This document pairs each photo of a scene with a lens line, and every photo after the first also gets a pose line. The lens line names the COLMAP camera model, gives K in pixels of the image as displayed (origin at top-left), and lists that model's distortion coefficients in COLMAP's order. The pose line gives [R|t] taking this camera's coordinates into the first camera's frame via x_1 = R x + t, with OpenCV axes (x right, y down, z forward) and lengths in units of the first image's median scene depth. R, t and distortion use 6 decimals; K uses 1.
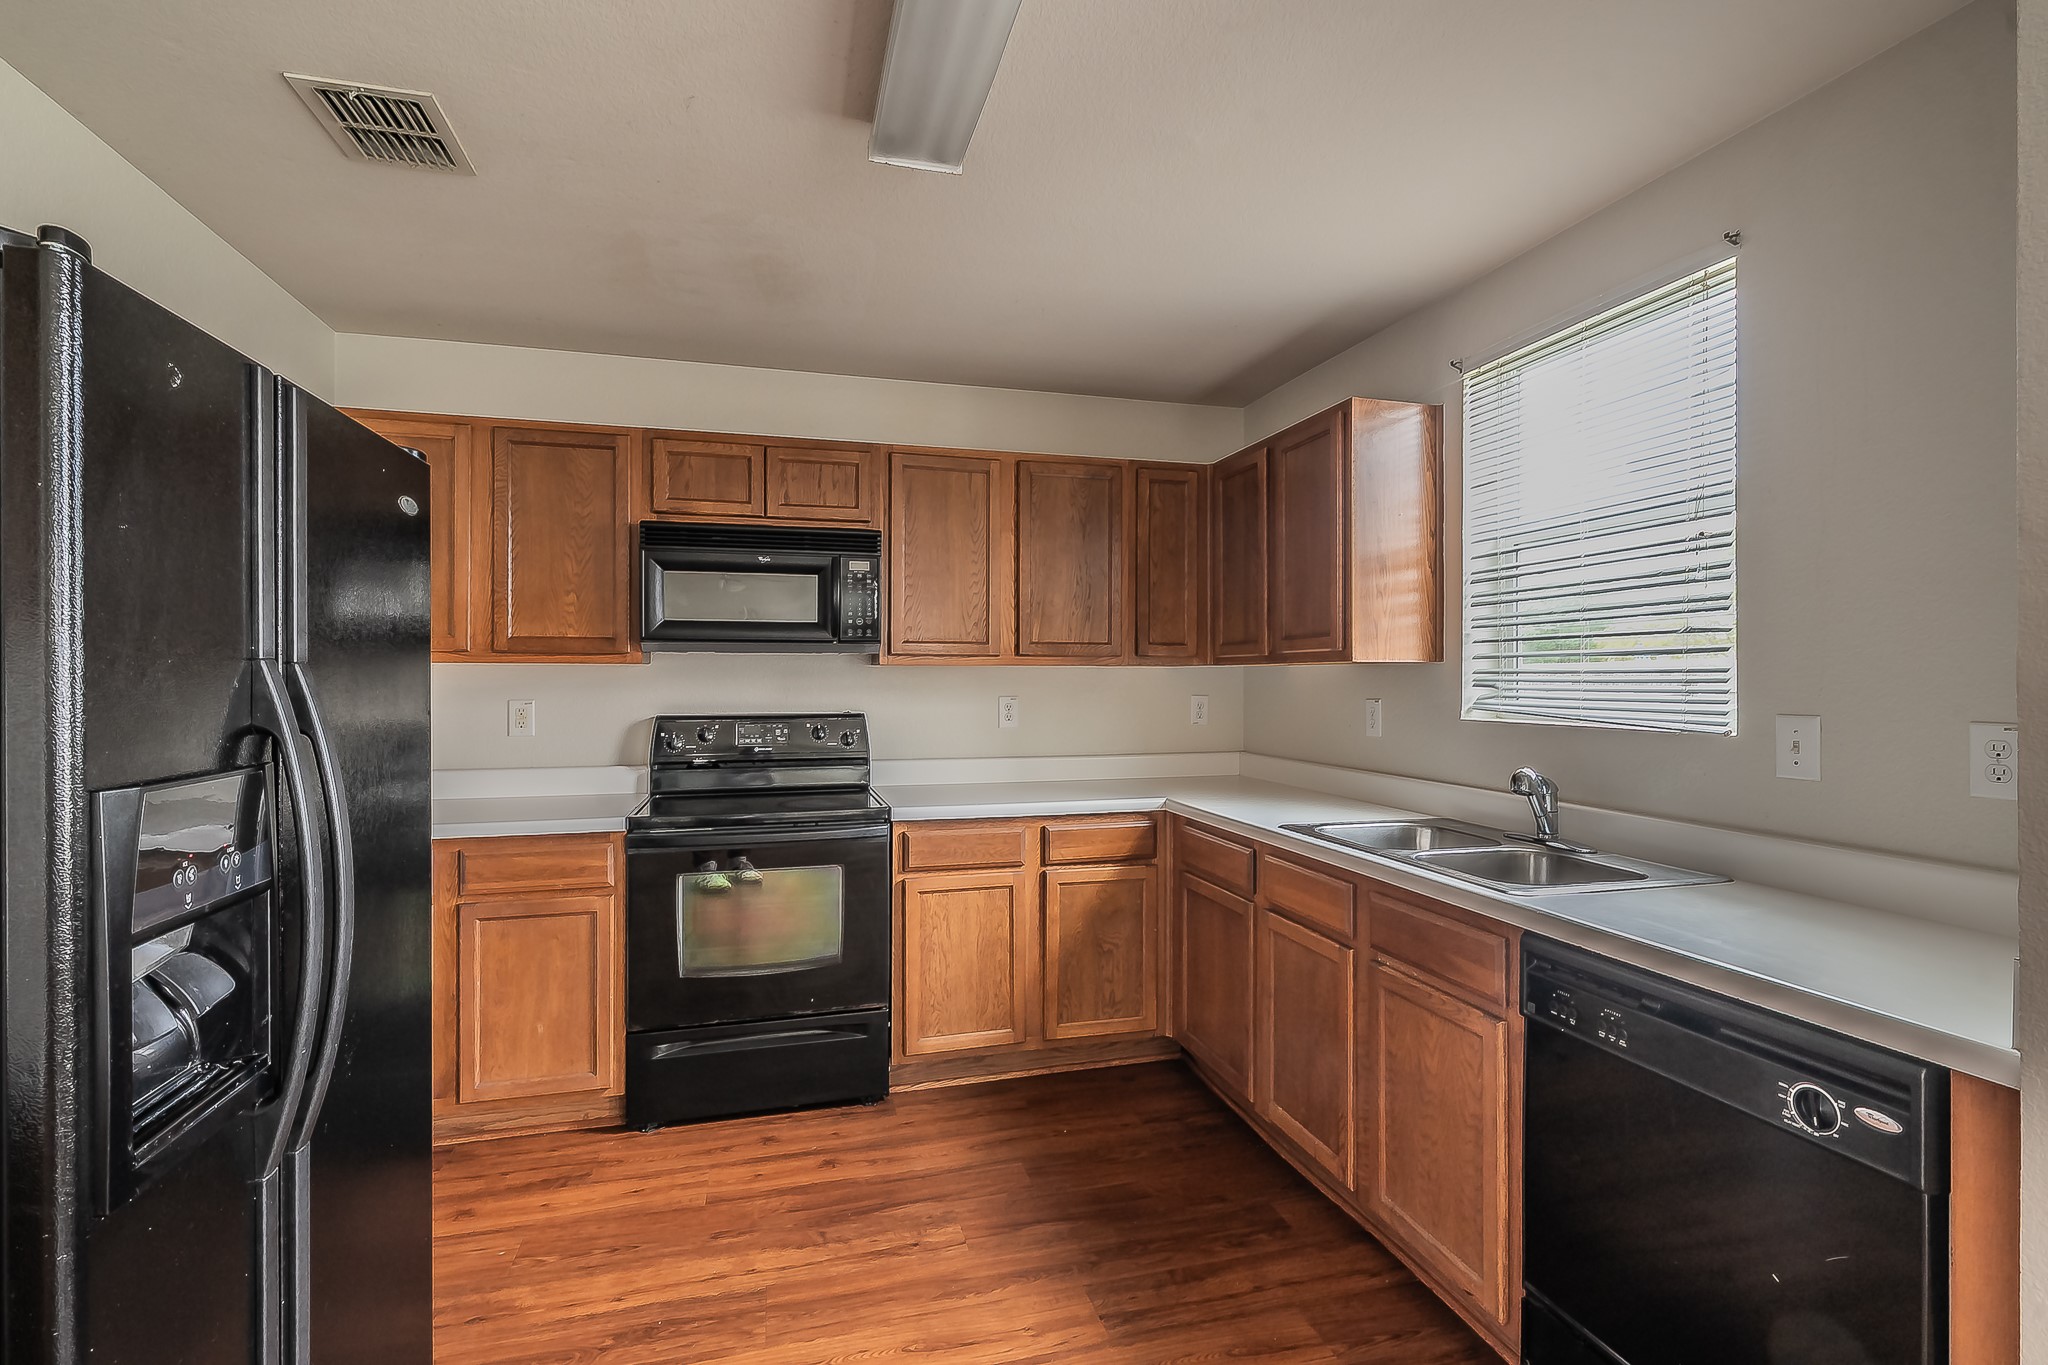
lens RADIAL K [[942.3, 0, 1025.0], [0, 942.3, 671.4], [0, 0, 1]] dist [0.012654, -0.001335]
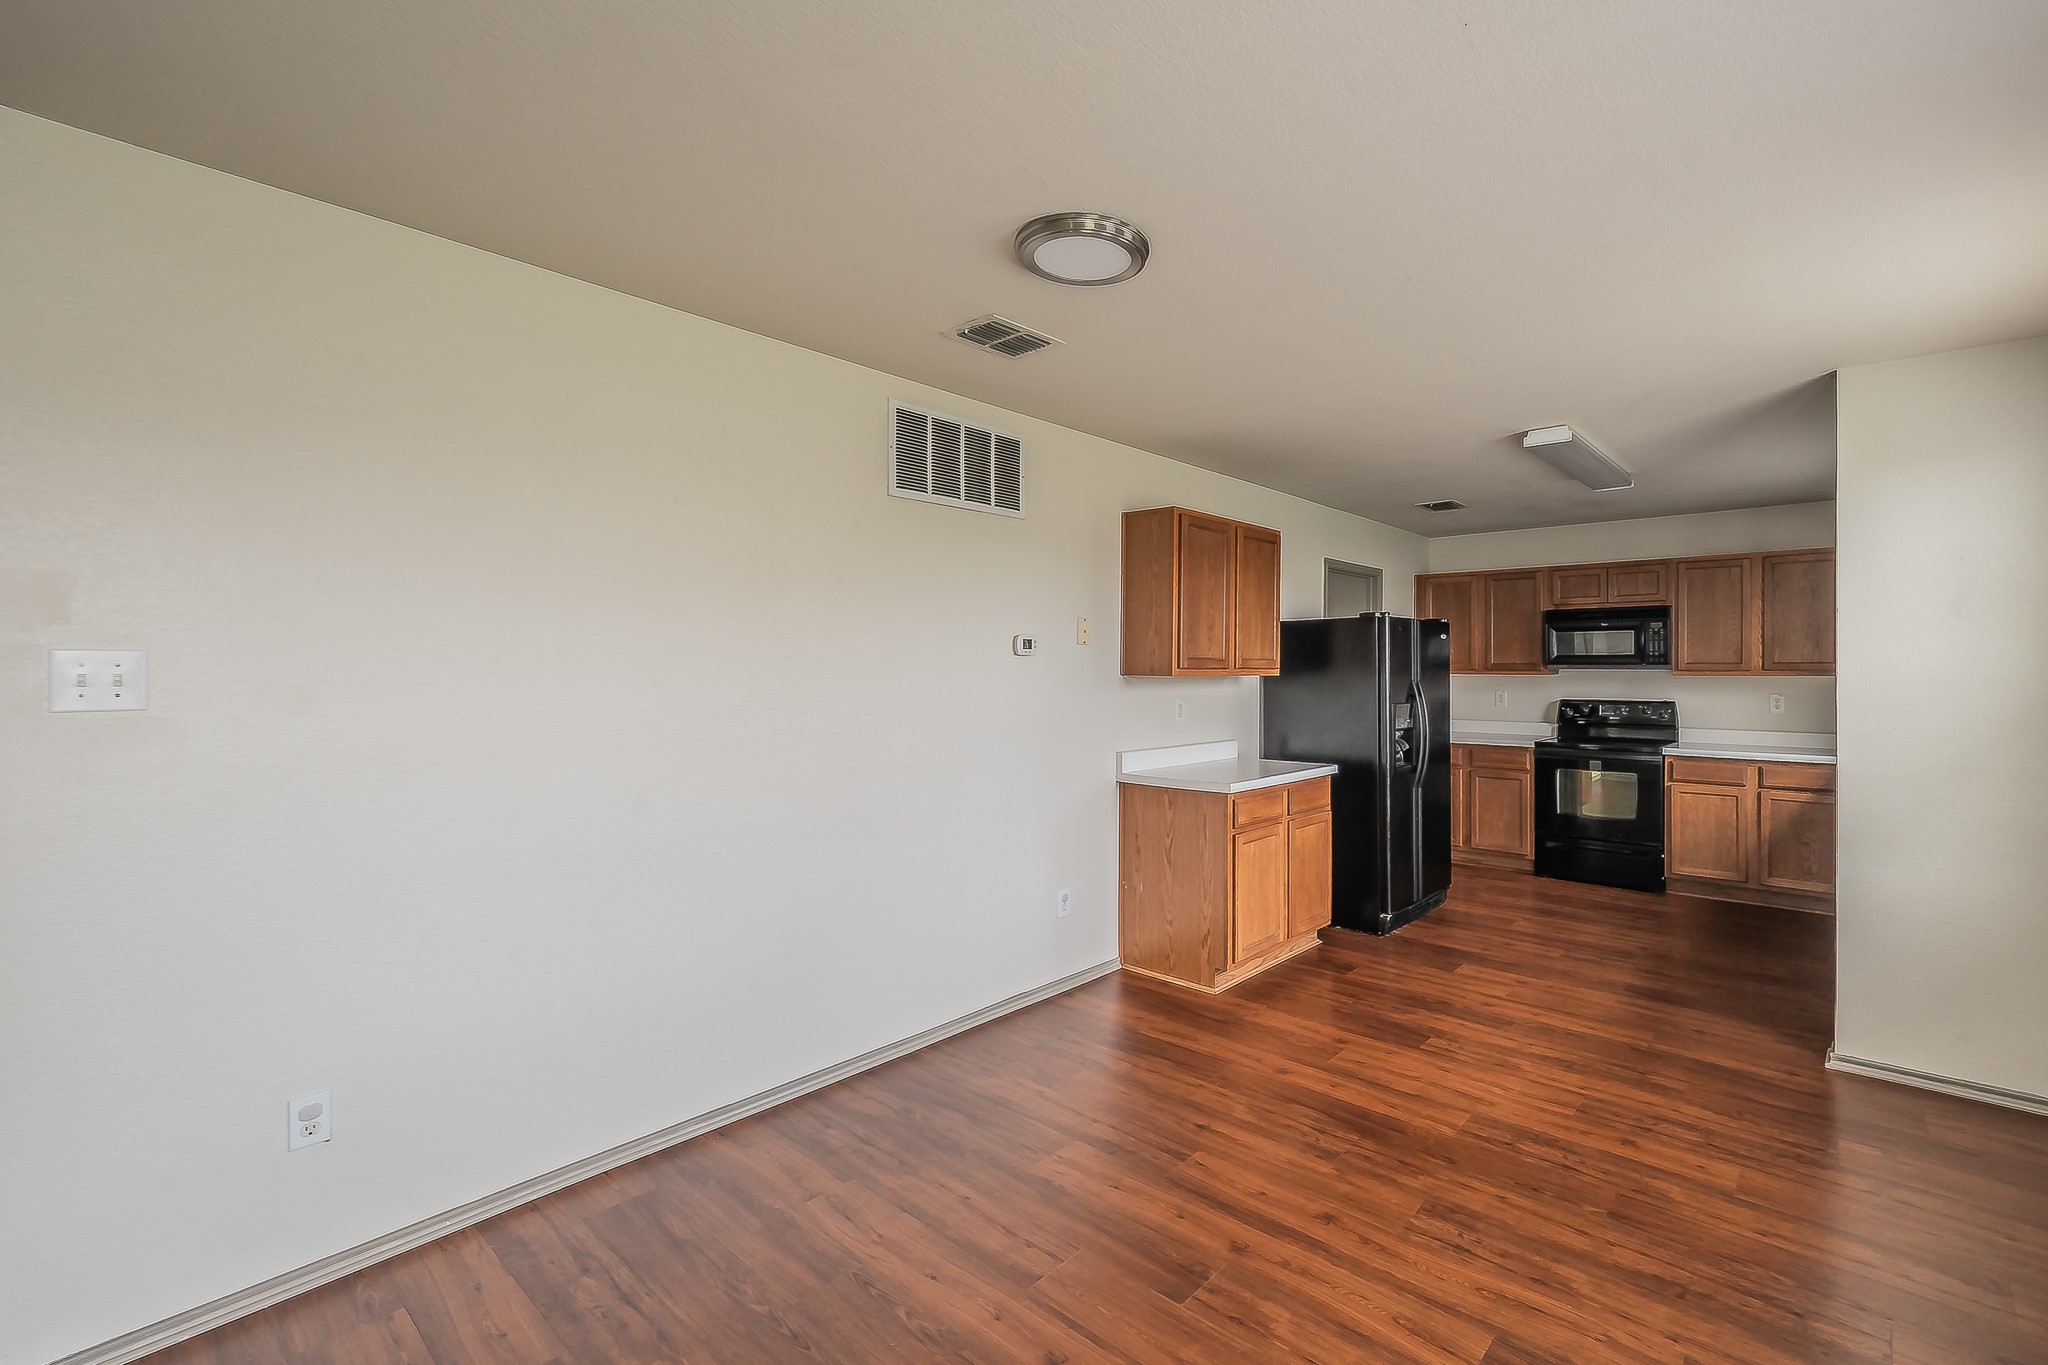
lens RADIAL K [[887.9, 0, 1168.7], [0, 887.9, 671.7], [0, 0, 1]] dist [0.009303, -0.001216]
pose [[0.595700, 0.001566, -0.803205, 0.719427], [0.004422, 0.999977, 0.005229, -0.029858], [0.803194, -0.006667, 0.595680, -0.925323]]
